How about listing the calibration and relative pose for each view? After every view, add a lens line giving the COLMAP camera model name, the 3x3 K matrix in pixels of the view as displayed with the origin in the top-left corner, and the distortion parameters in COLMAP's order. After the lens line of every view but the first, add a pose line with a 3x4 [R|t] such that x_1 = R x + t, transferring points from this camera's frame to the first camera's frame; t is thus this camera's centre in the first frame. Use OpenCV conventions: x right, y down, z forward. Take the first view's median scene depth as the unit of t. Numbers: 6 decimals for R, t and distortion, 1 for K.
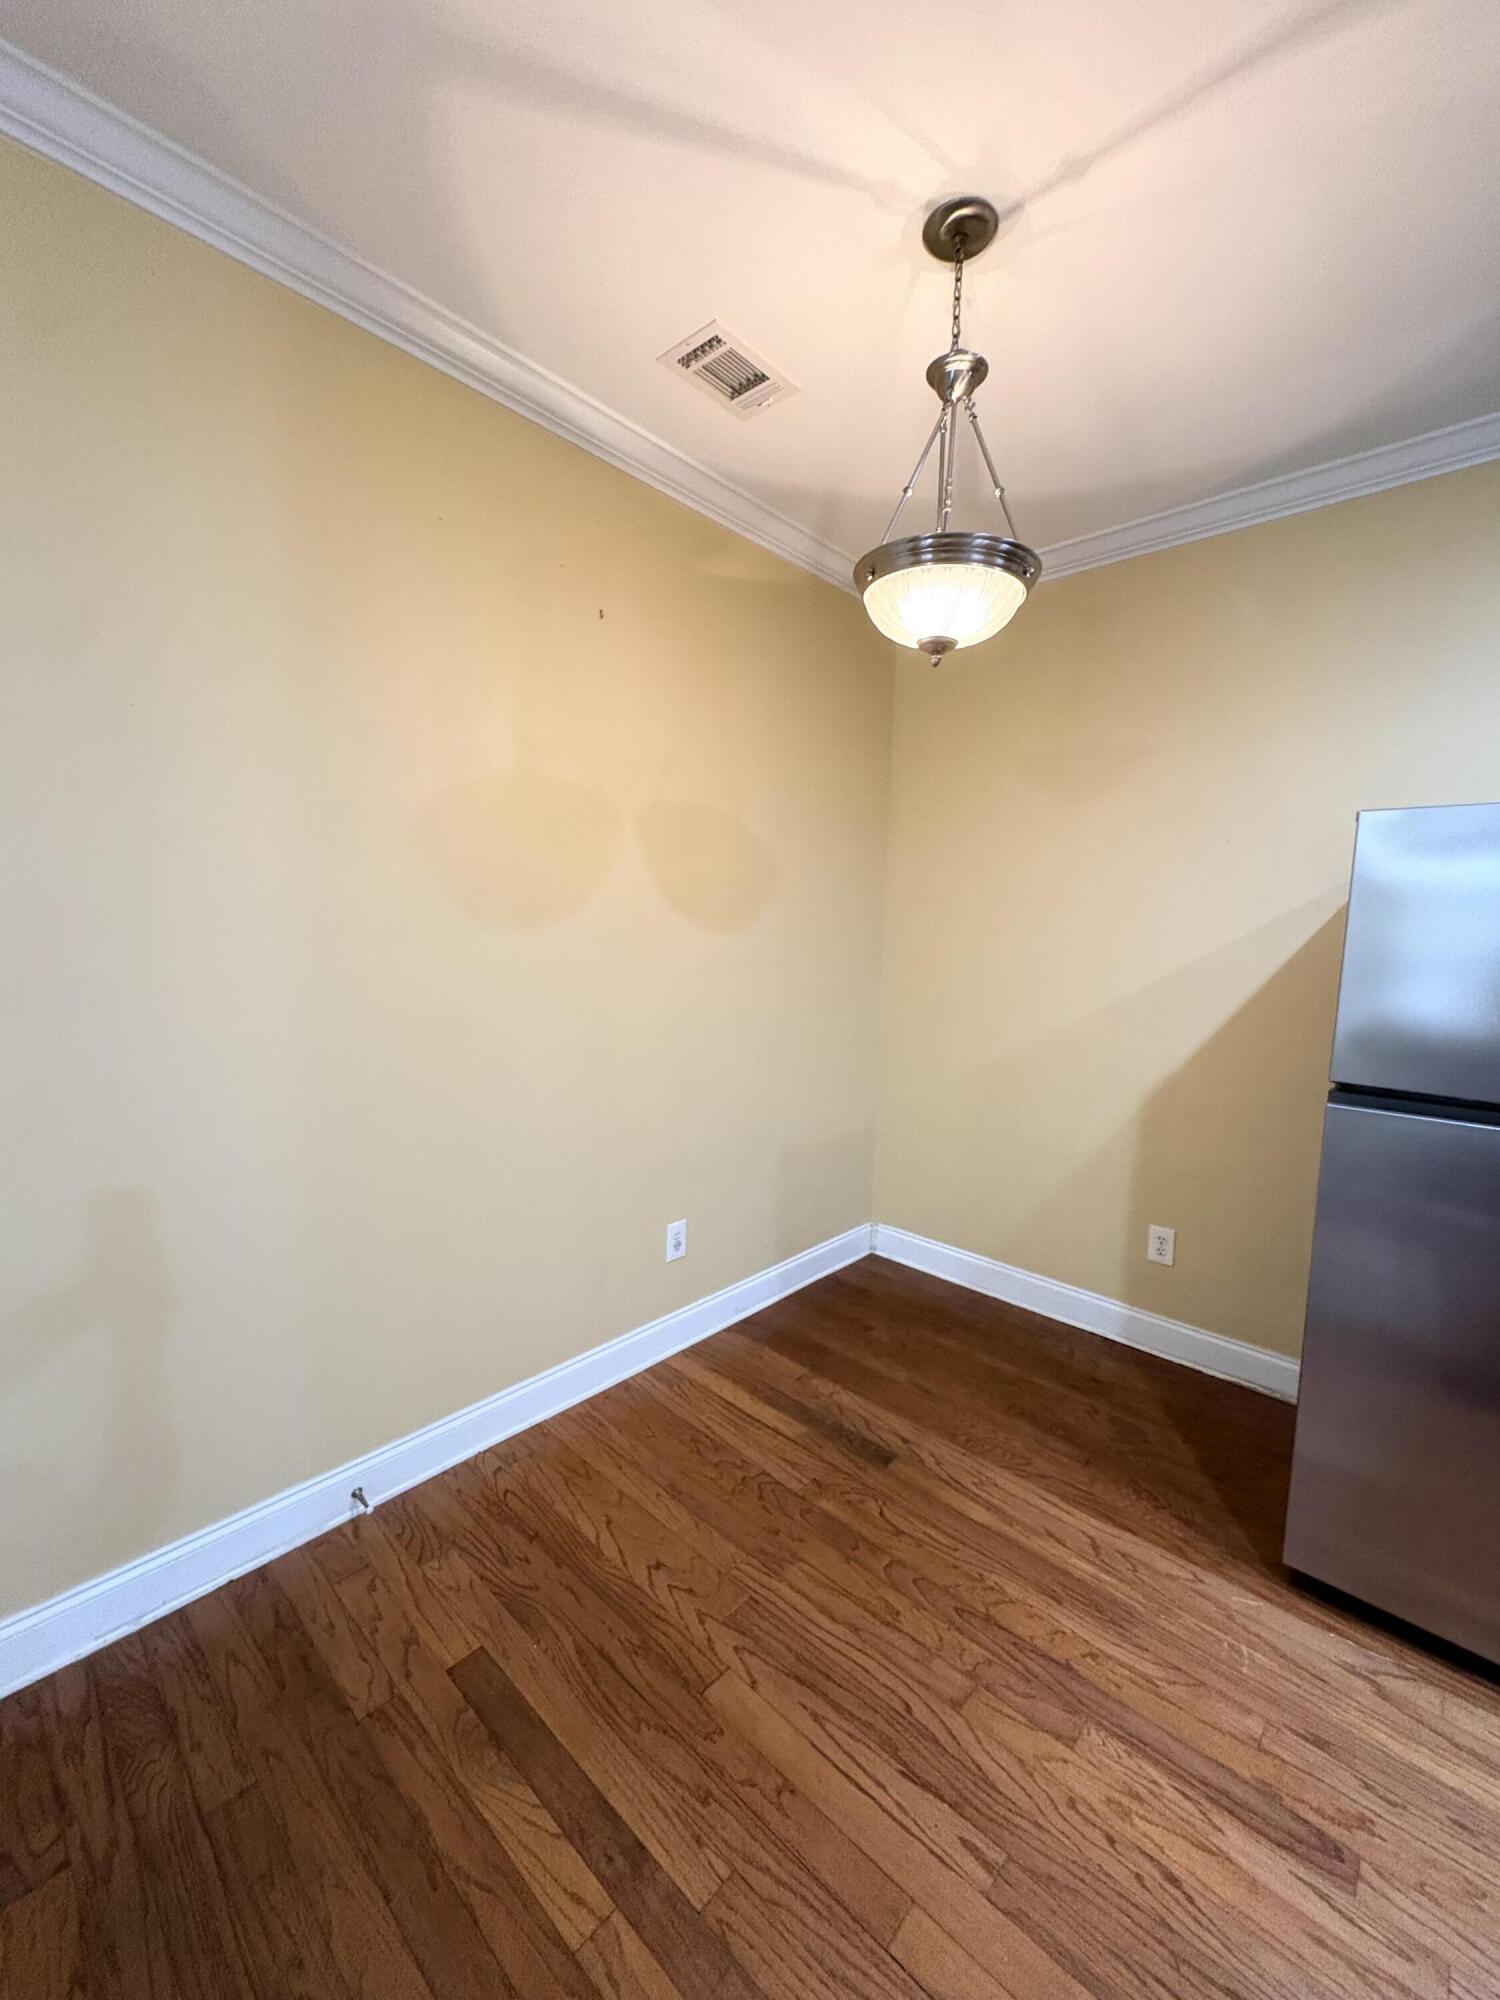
lens RADIAL K [[796.1, 0, 750.0], [0, 796.1, 1000.0], [0, 0, 1]] dist [0.000627, -0.000091]
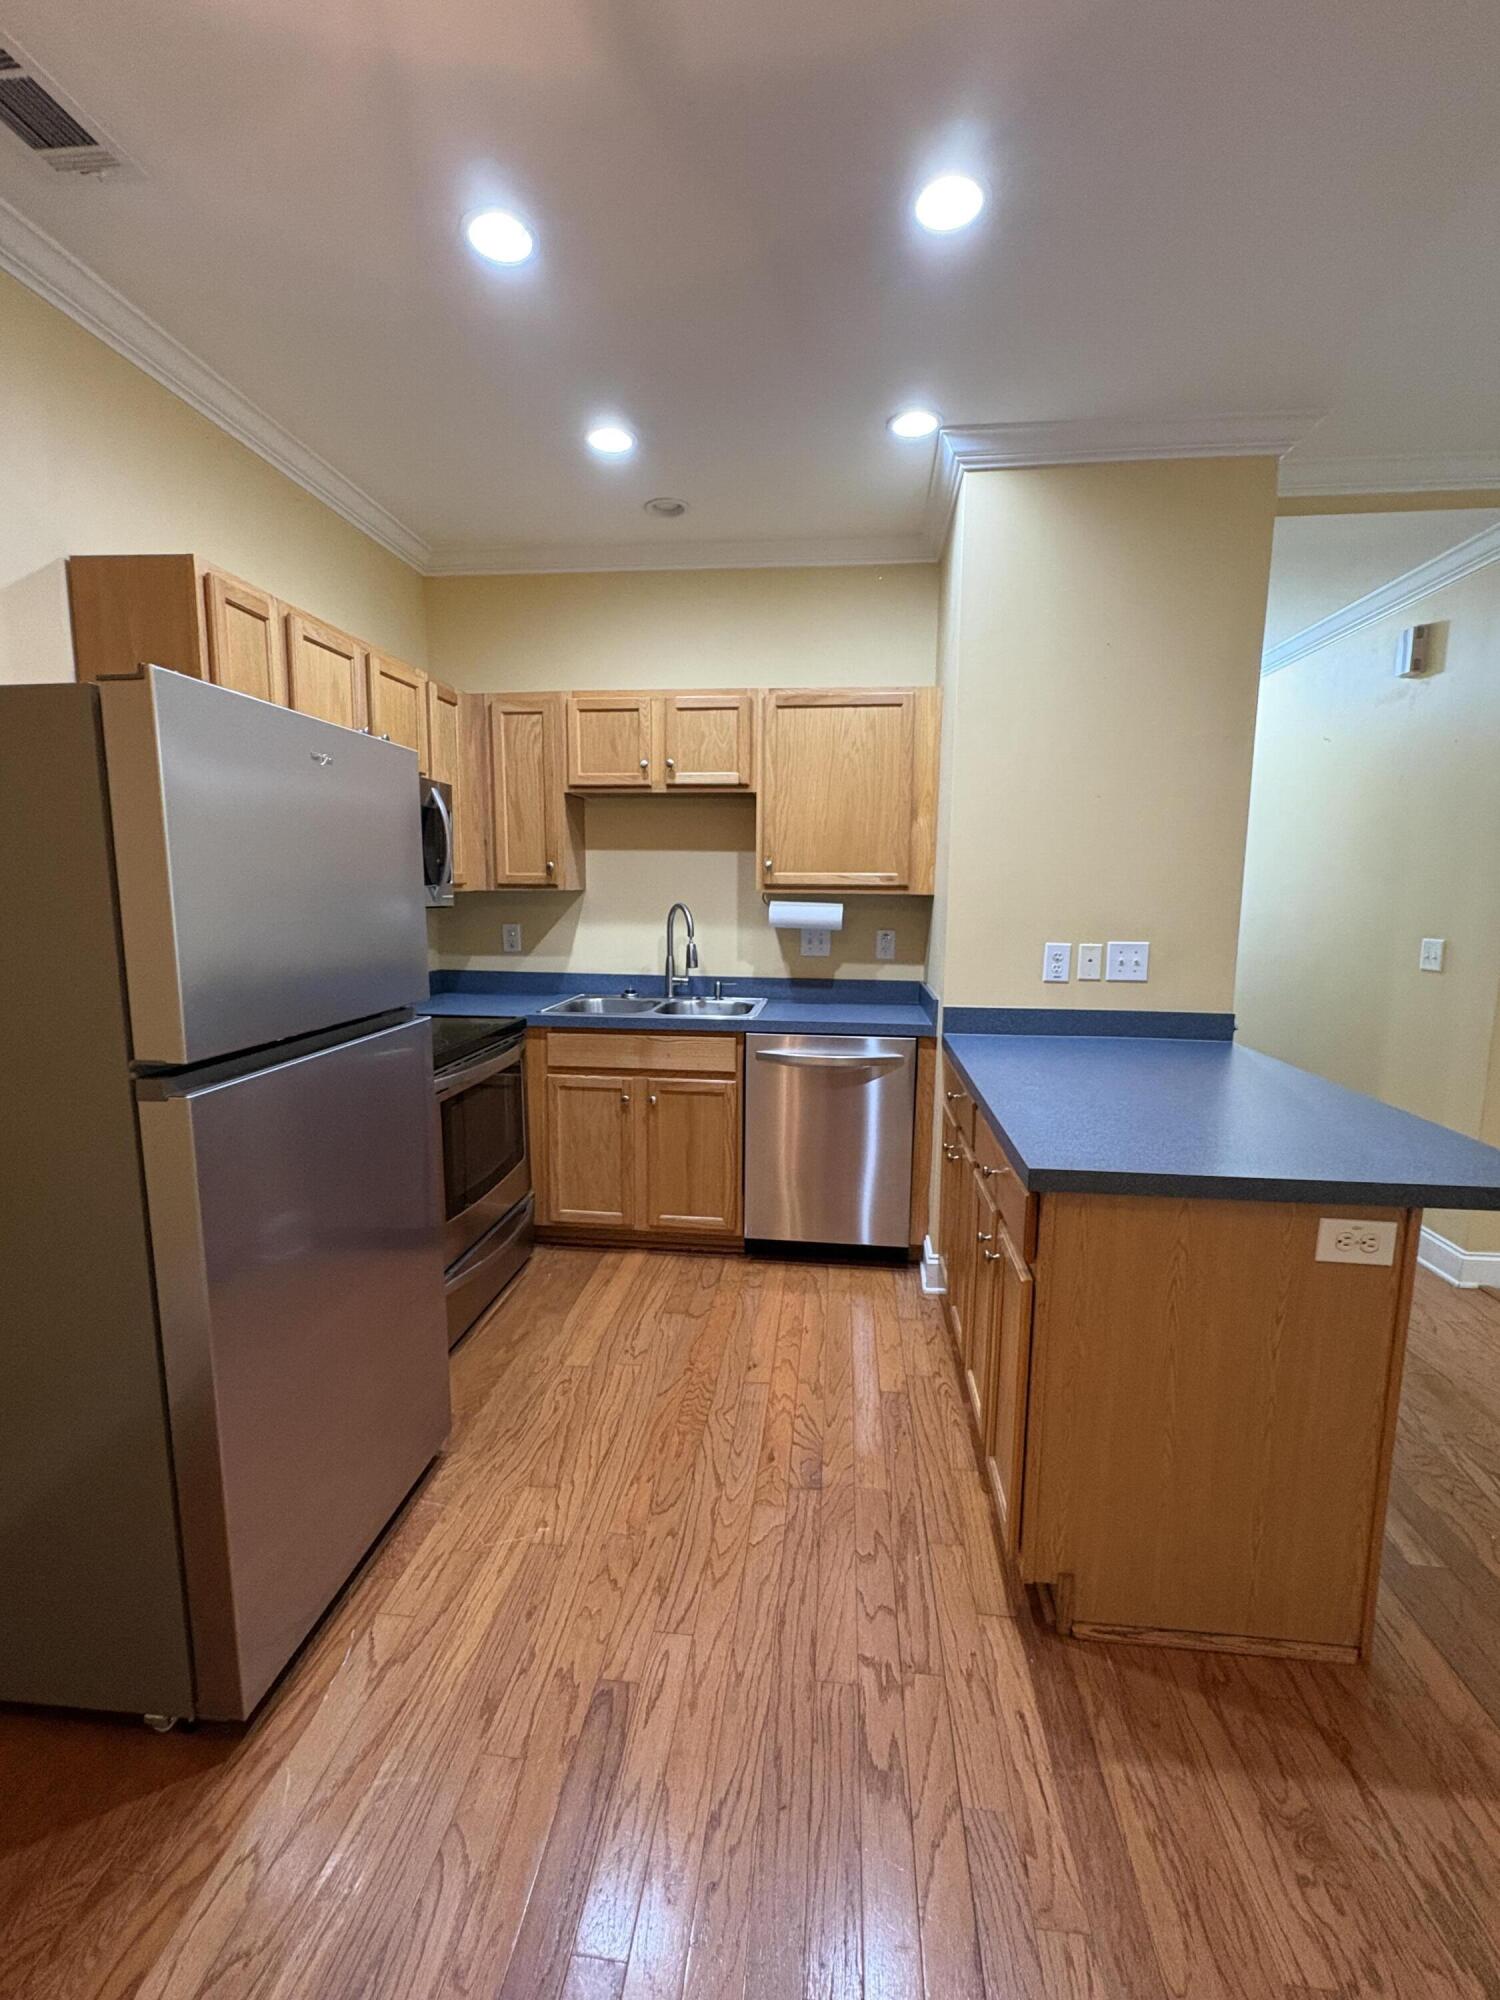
lens RADIAL K [[875.5, 0, 750.0], [0, 875.5, 1000.0], [0, 0, 1]] dist [-0.003132, 0.000216]
pose [[-0.596667, -0.136713, 0.790758, -0.192936], [0.057442, 0.975578, 0.212009, -0.101001], [-0.800430, 0.171922, -0.574242, 1.294852]]
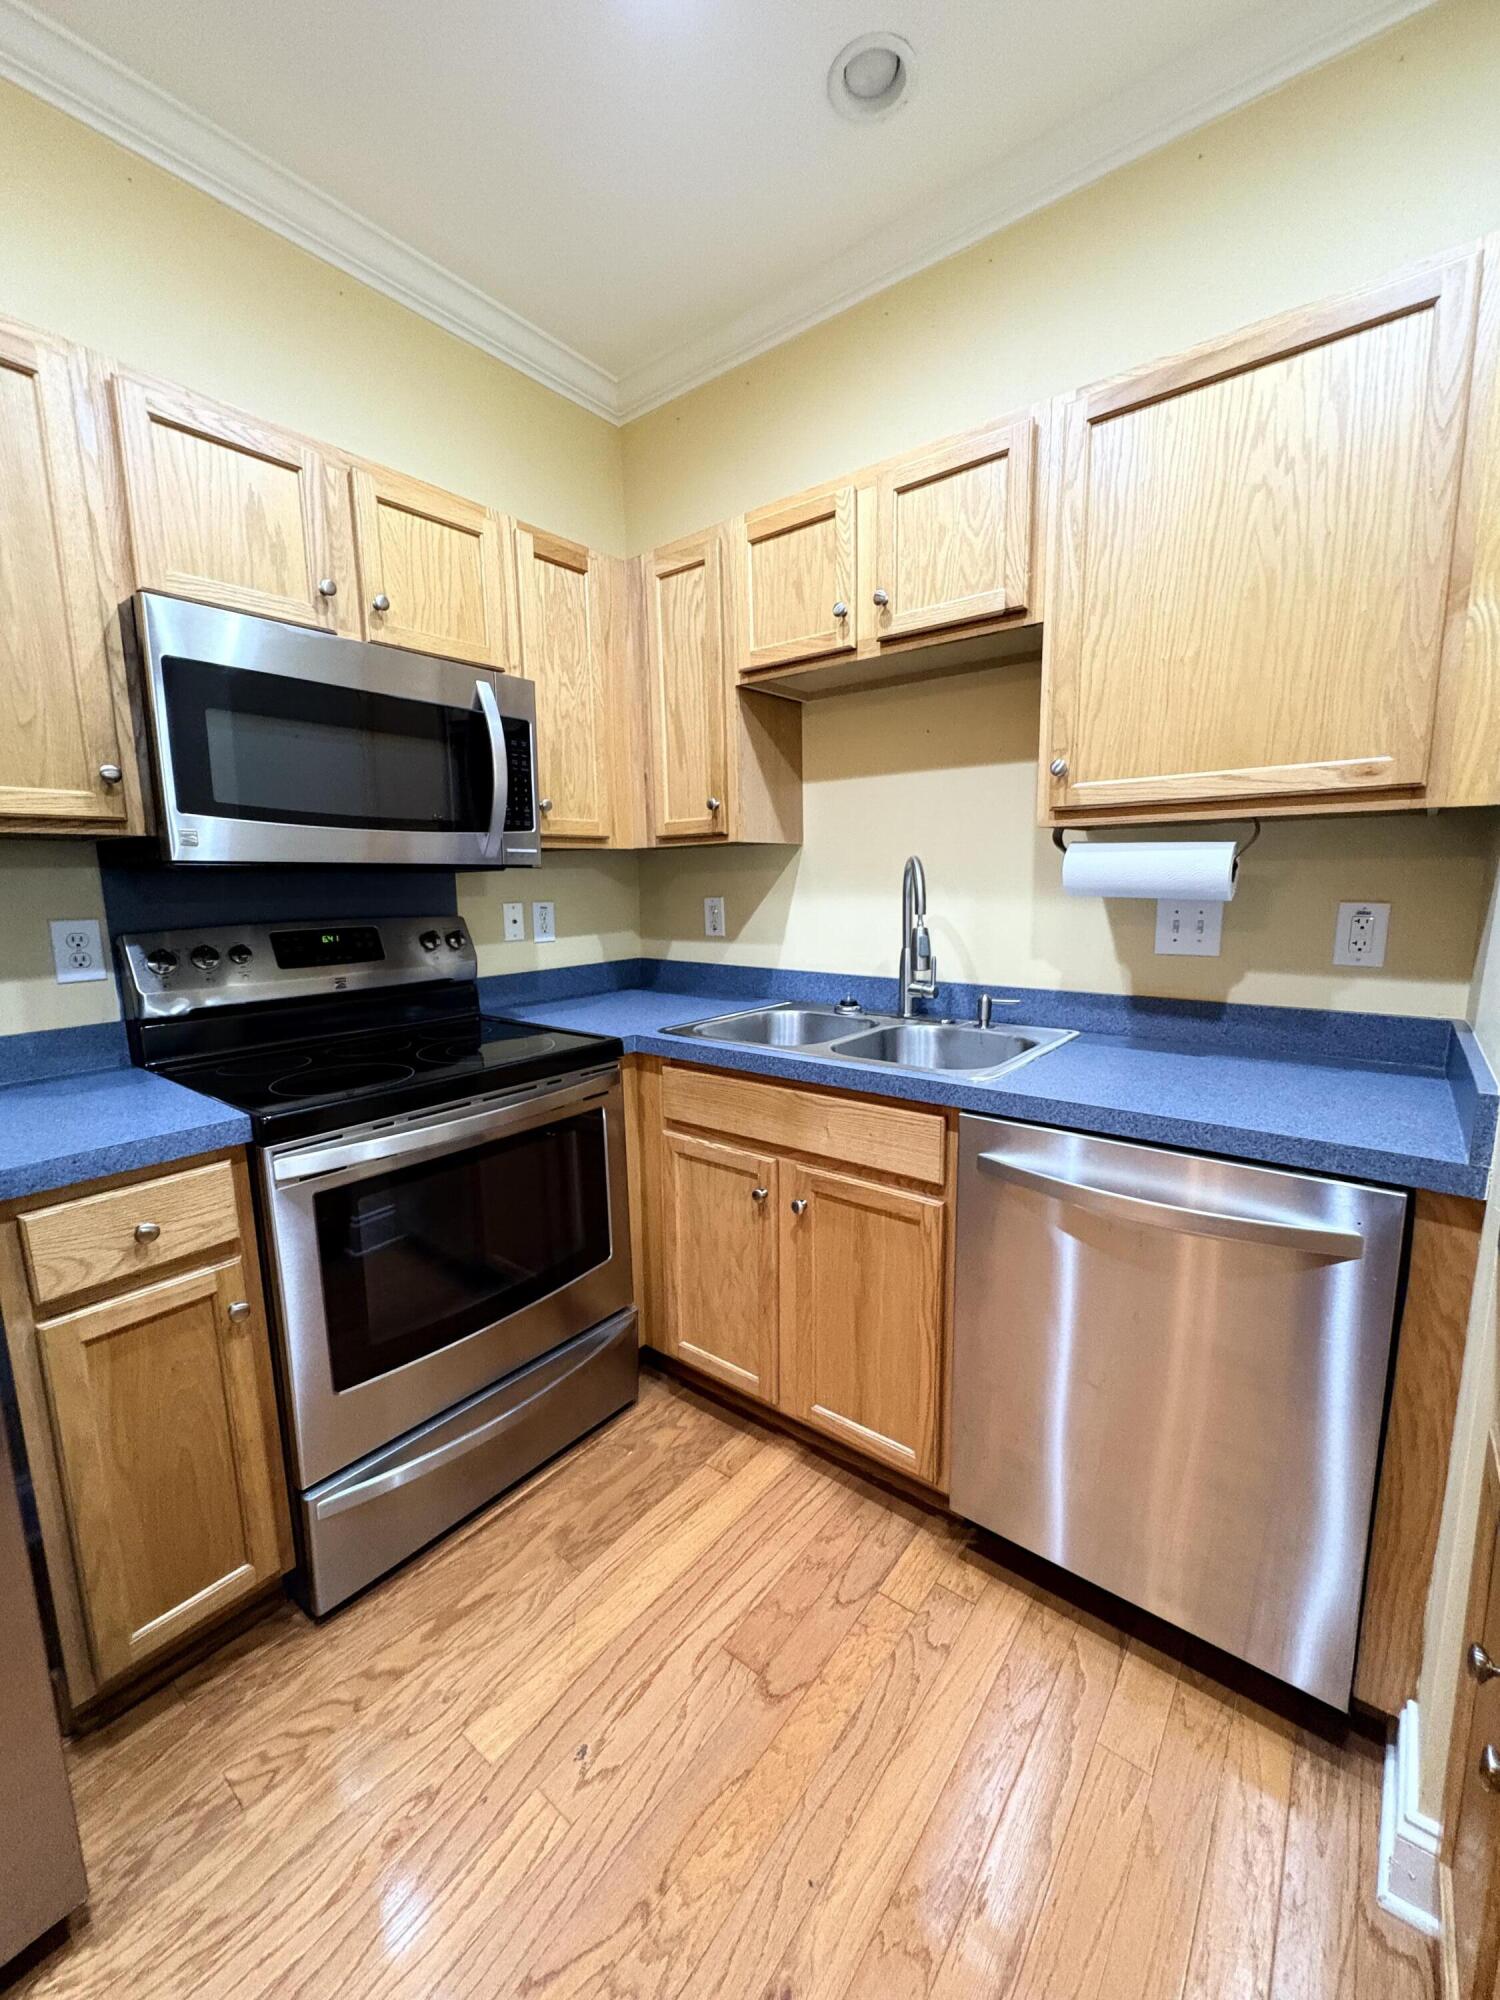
lens RADIAL K [[796.1, 0, 750.0], [0, 796.1, 1000.0], [0, 0, 1]] dist [0.000627, -0.000091]
pose [[-0.079091, -0.175984, 0.981211, 0.689832], [0.115464, 0.976052, 0.184366, 0.118809], [-0.990158, 0.127876, -0.056877, 0.282814]]
